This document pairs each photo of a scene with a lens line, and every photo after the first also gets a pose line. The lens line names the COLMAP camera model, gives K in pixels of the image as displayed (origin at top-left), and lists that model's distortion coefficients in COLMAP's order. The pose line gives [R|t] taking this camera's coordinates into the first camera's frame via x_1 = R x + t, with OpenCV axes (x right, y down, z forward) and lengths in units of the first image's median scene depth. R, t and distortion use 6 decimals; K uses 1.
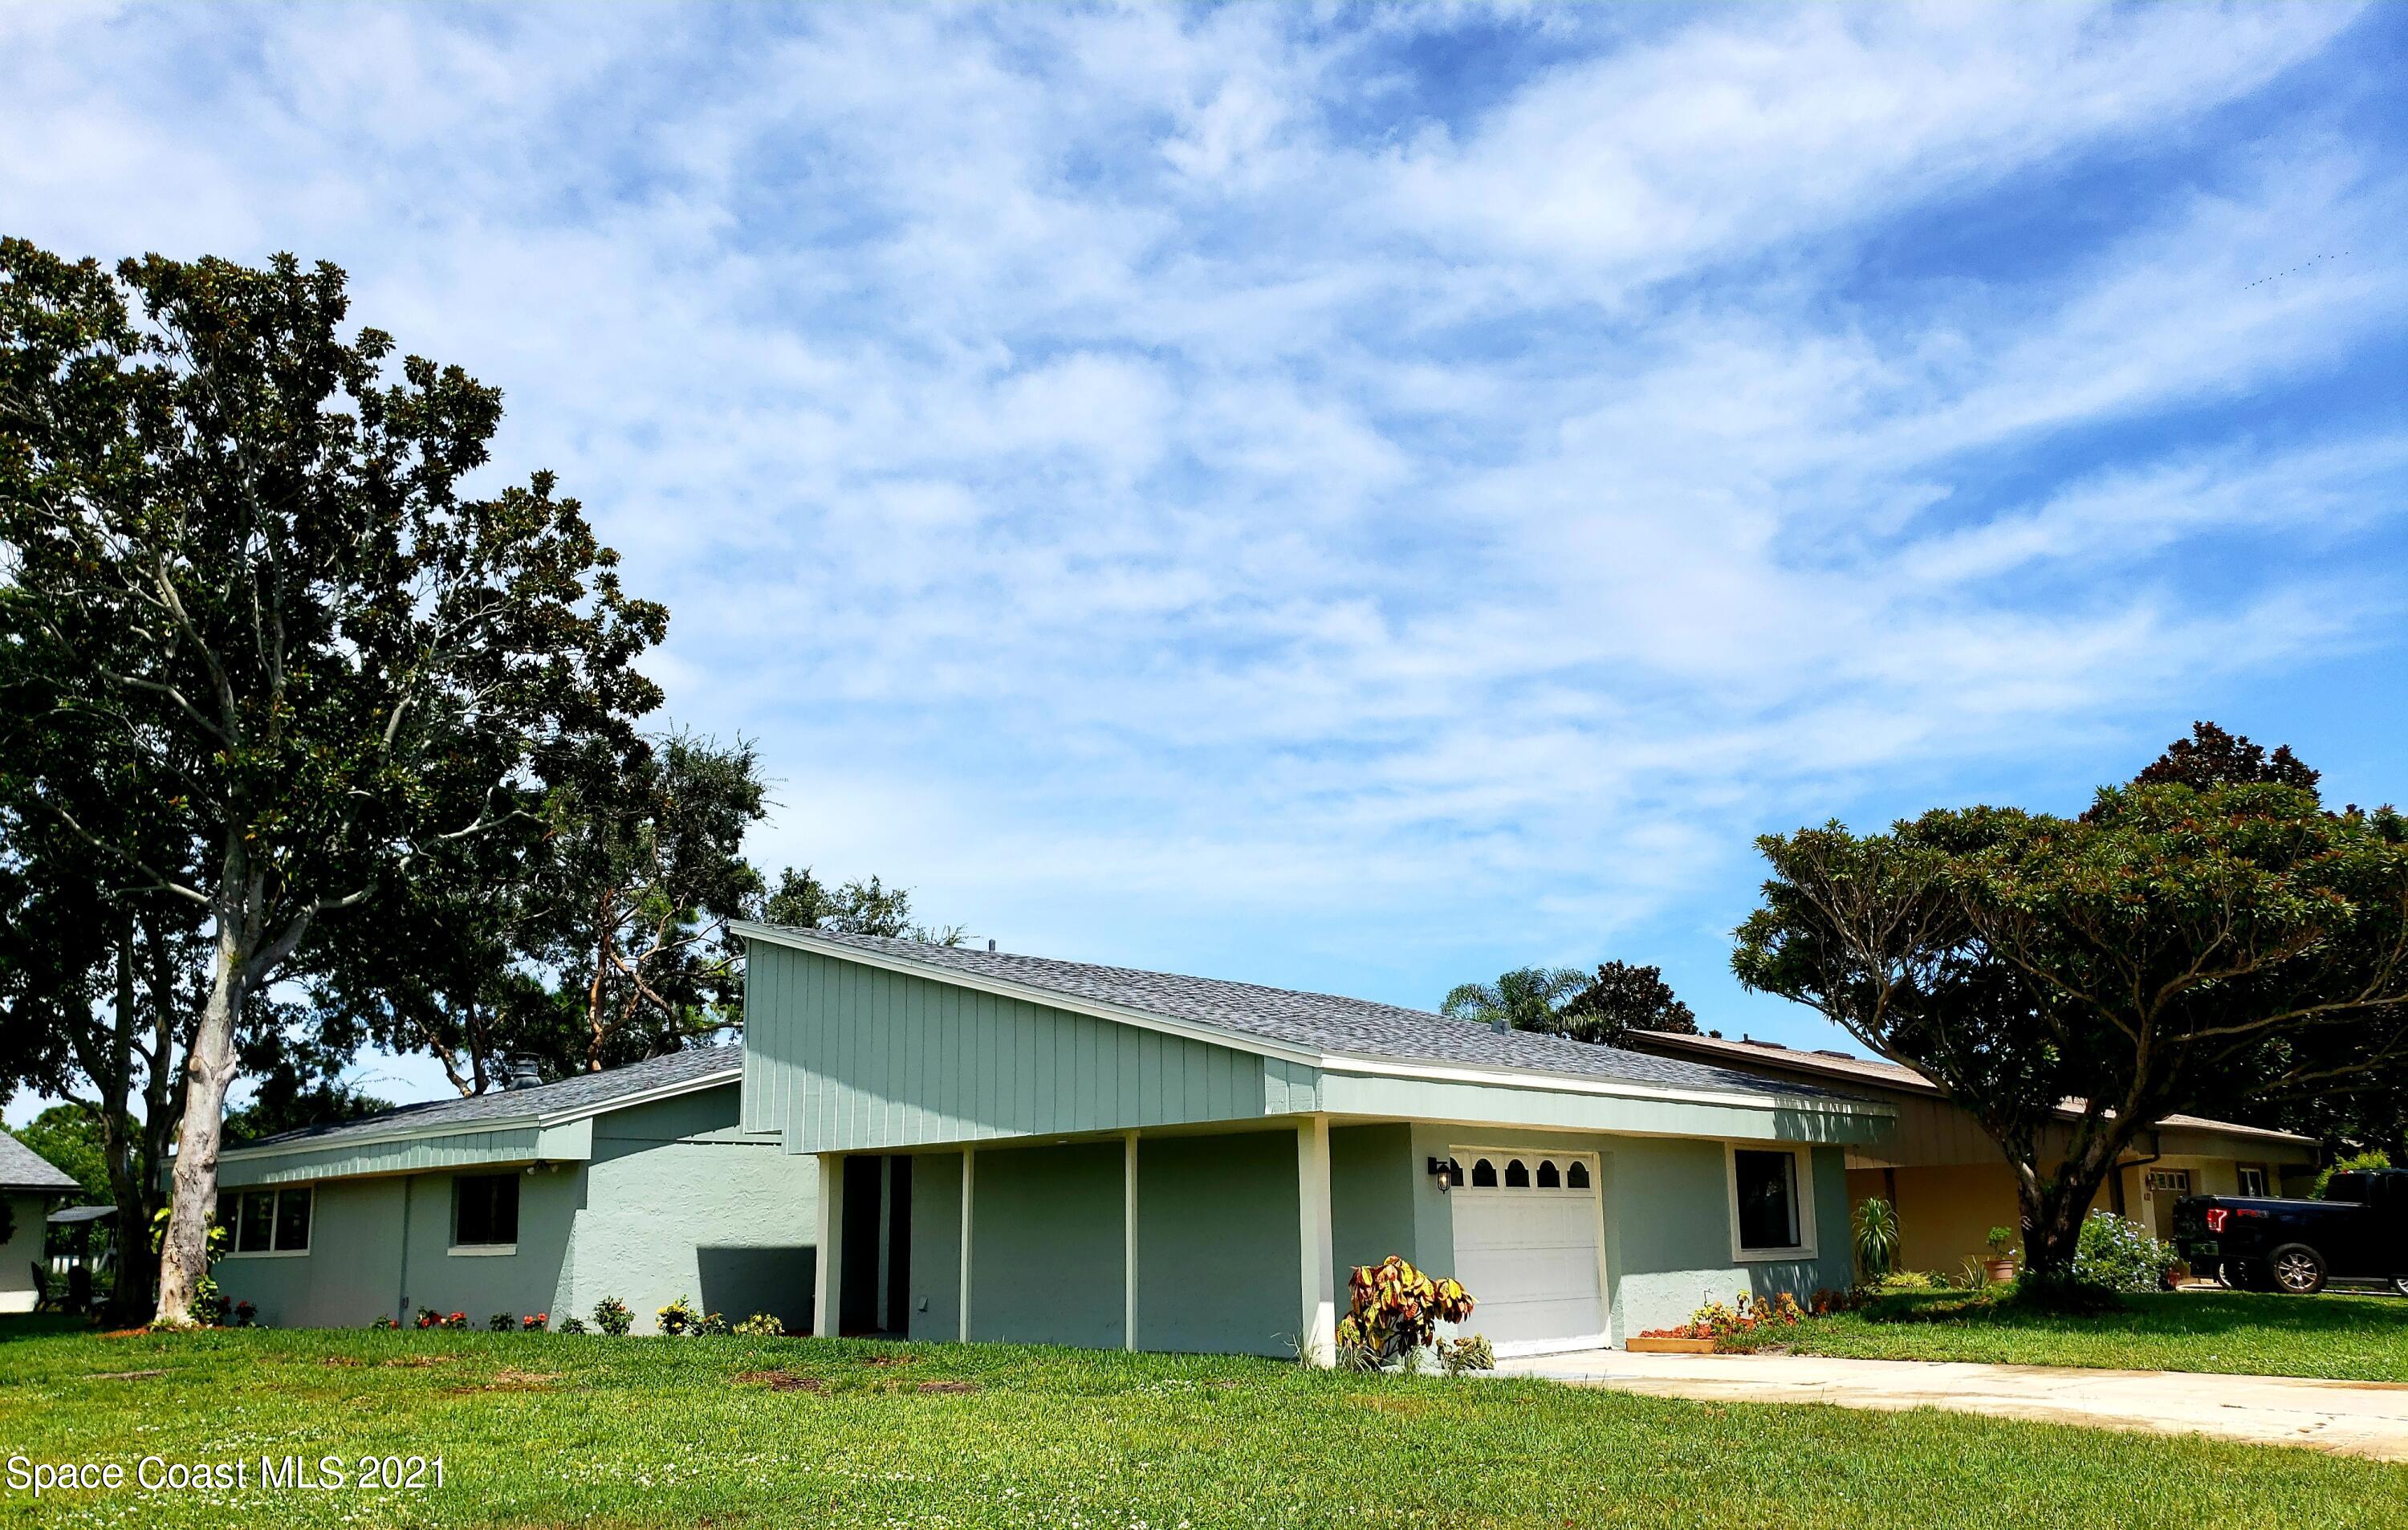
lens RADIAL K [[1881.3, 0, 1227.4], [0, 1881.3, 779.6], [0, 0, 1]] dist [-0.001010, 0.000414]
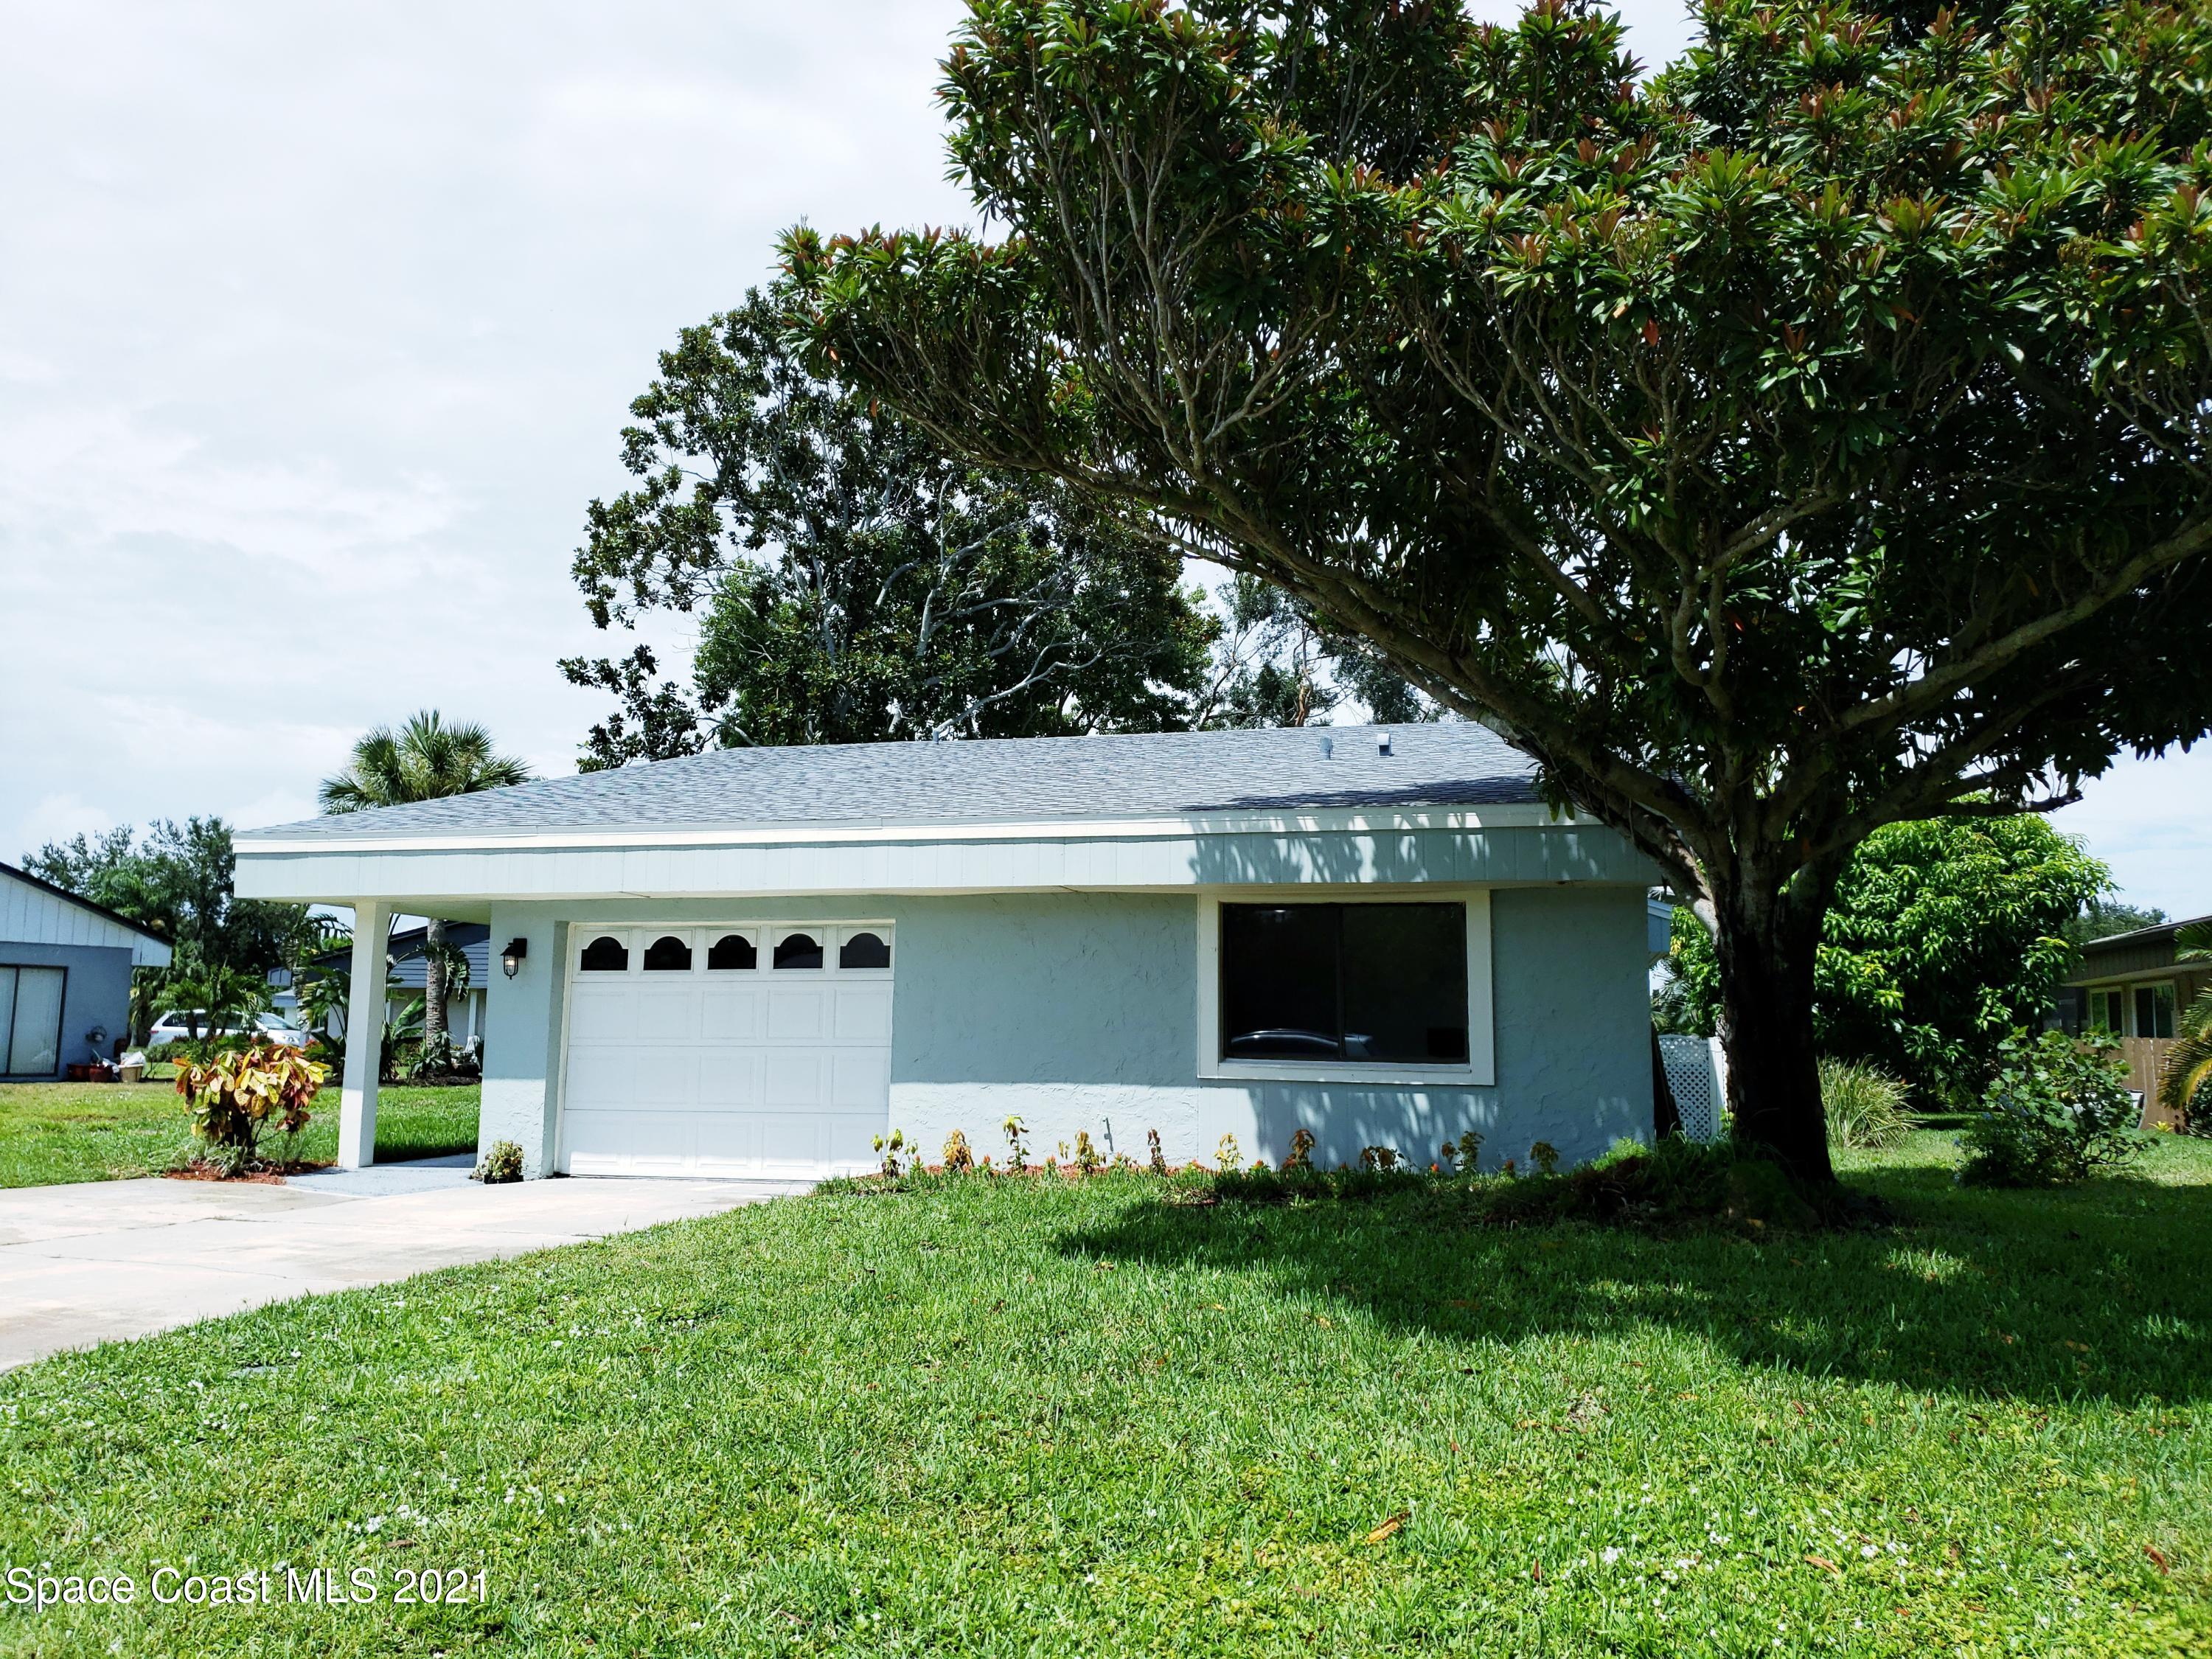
lens RADIAL K [[1660.4, 0, 1108.5], [0, 1660.4, 827.5], [0, 0, 1]] dist [0.007089, -0.011376]
pose [[0.482505, -0.086882, -0.871573, 0.743097], [0.193990, 0.980956, 0.009608, 0.160425], [0.854141, -0.173713, 0.490171, 0.706530]]
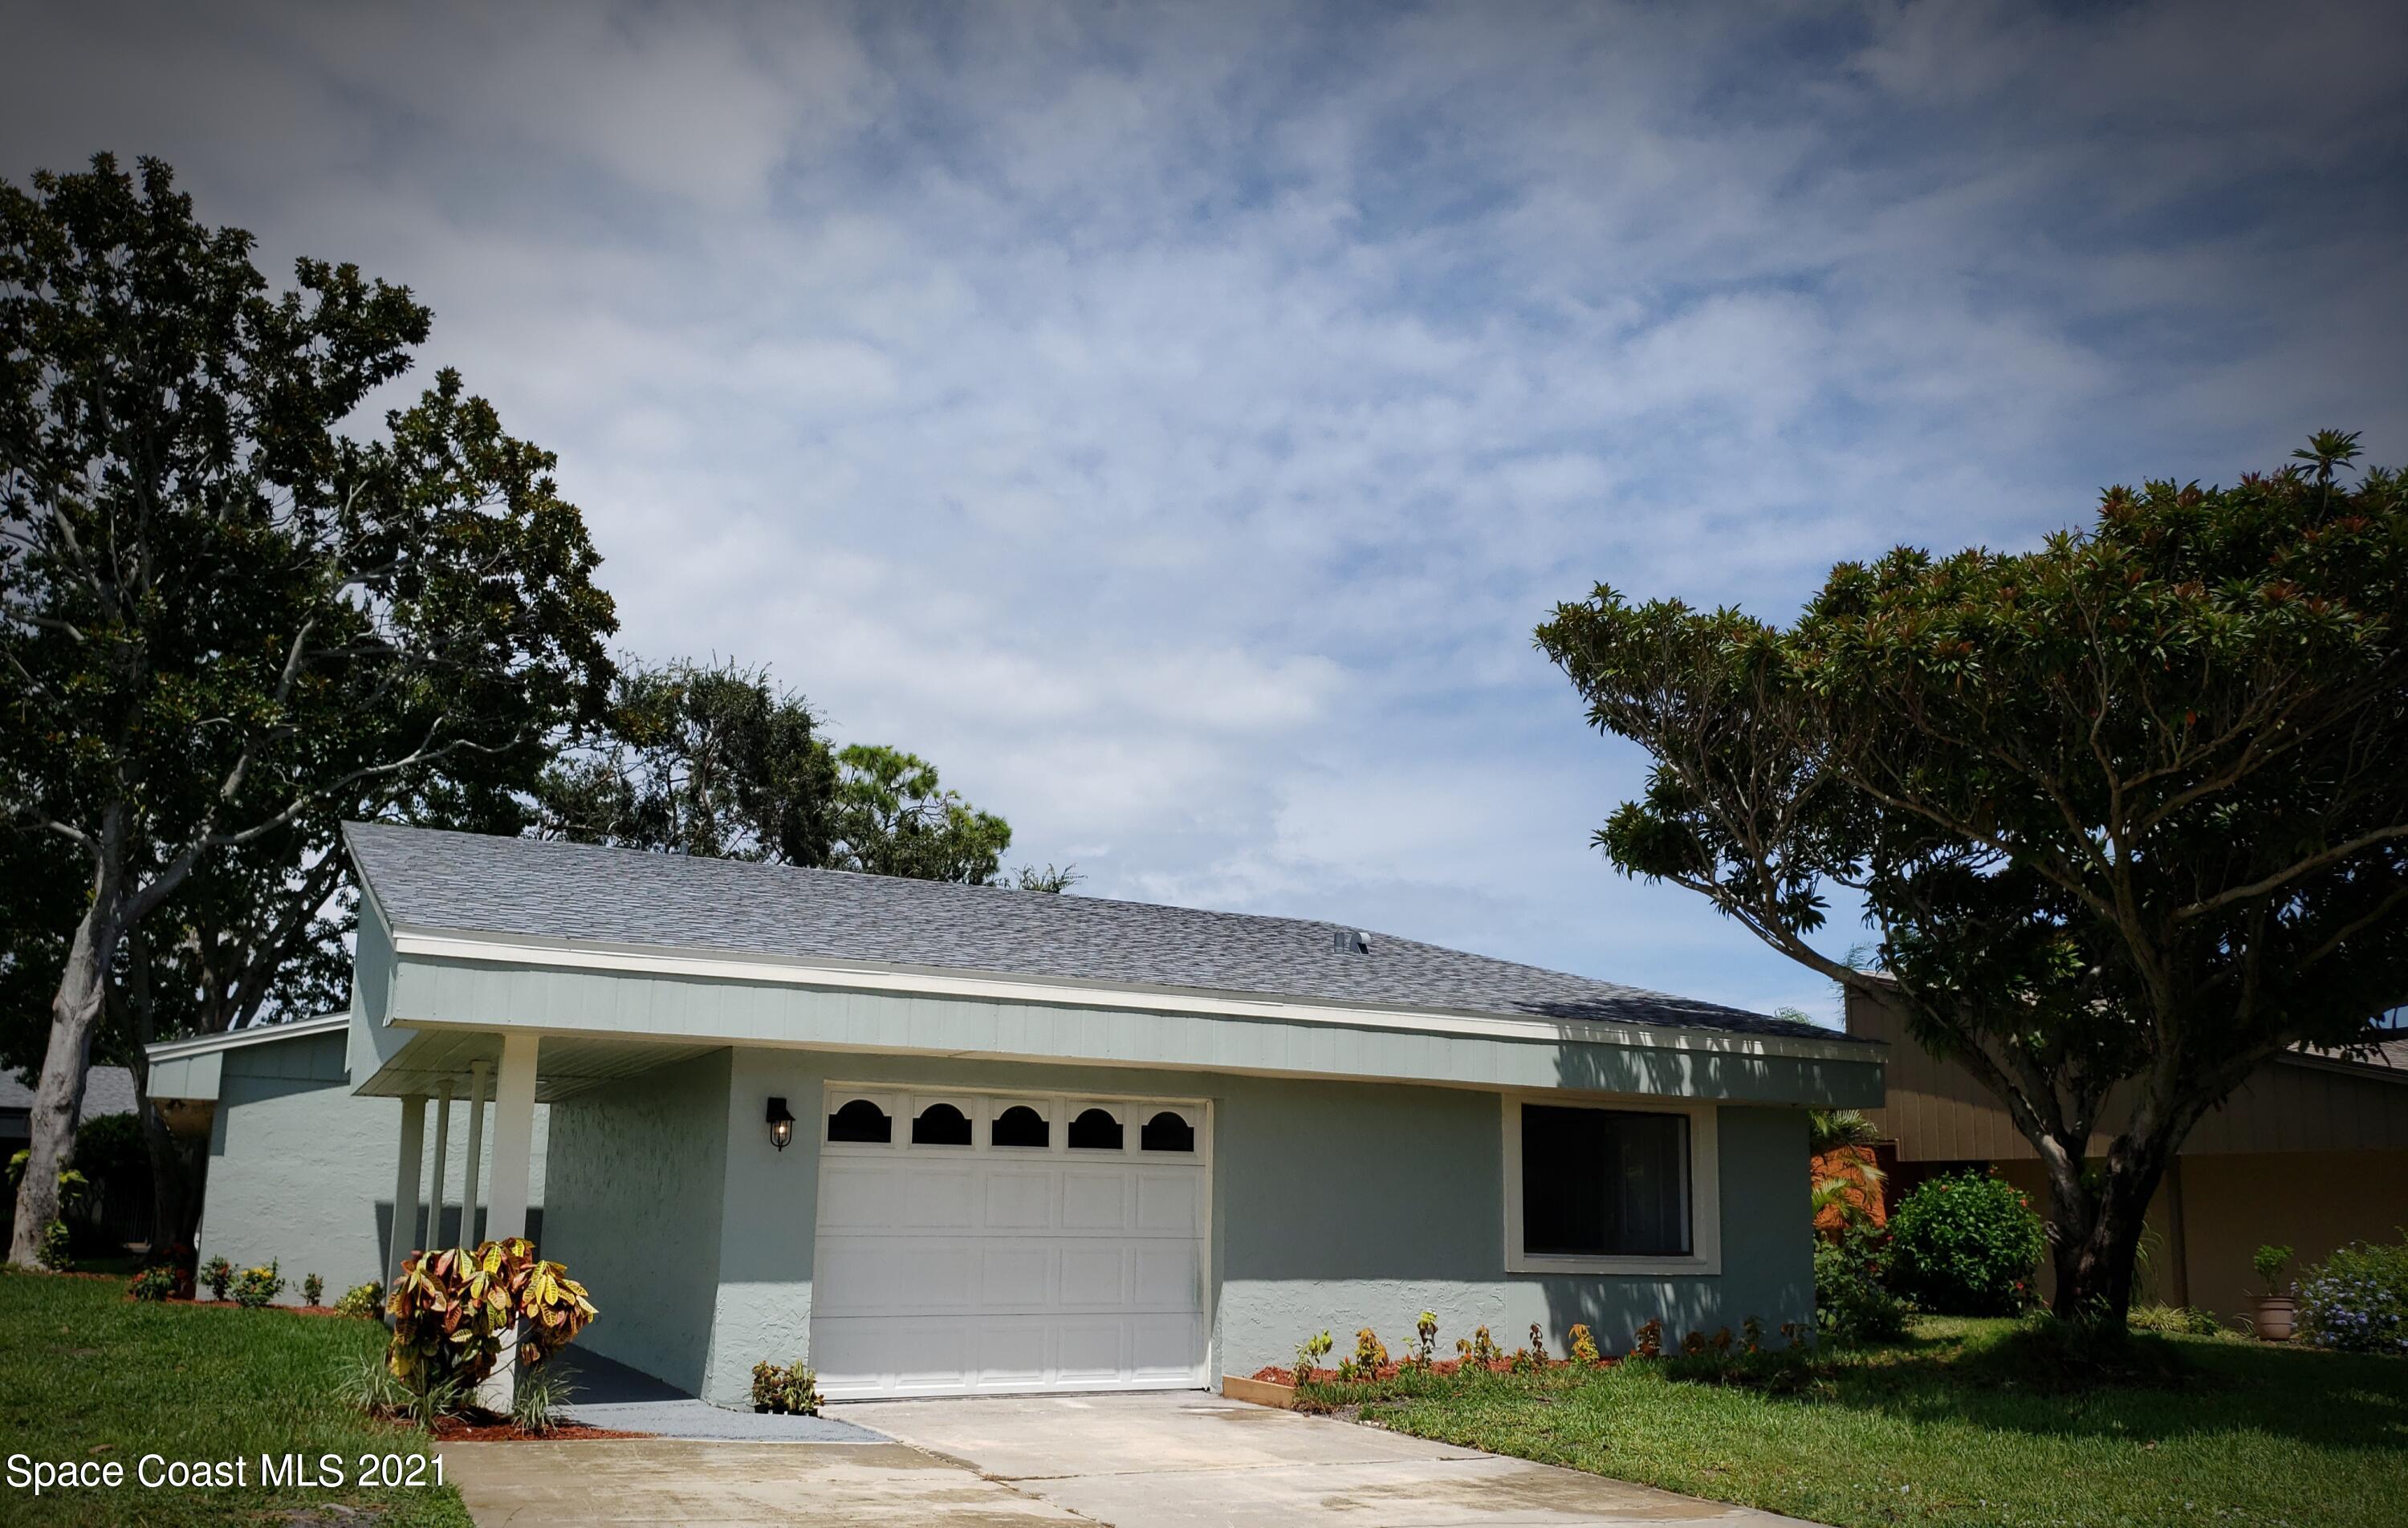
lens RADIAL K [[1887.3, 0, 1155.4], [0, 1887.3, 859.0], [0, 0, 1]] dist [0.019182, 0.002357]
pose [[0.932193, -0.034069, -0.360354, 0.395041], [0.051981, 0.997842, 0.040128, 0.077712], [0.358209, -0.056139, 0.931952, 0.341351]]
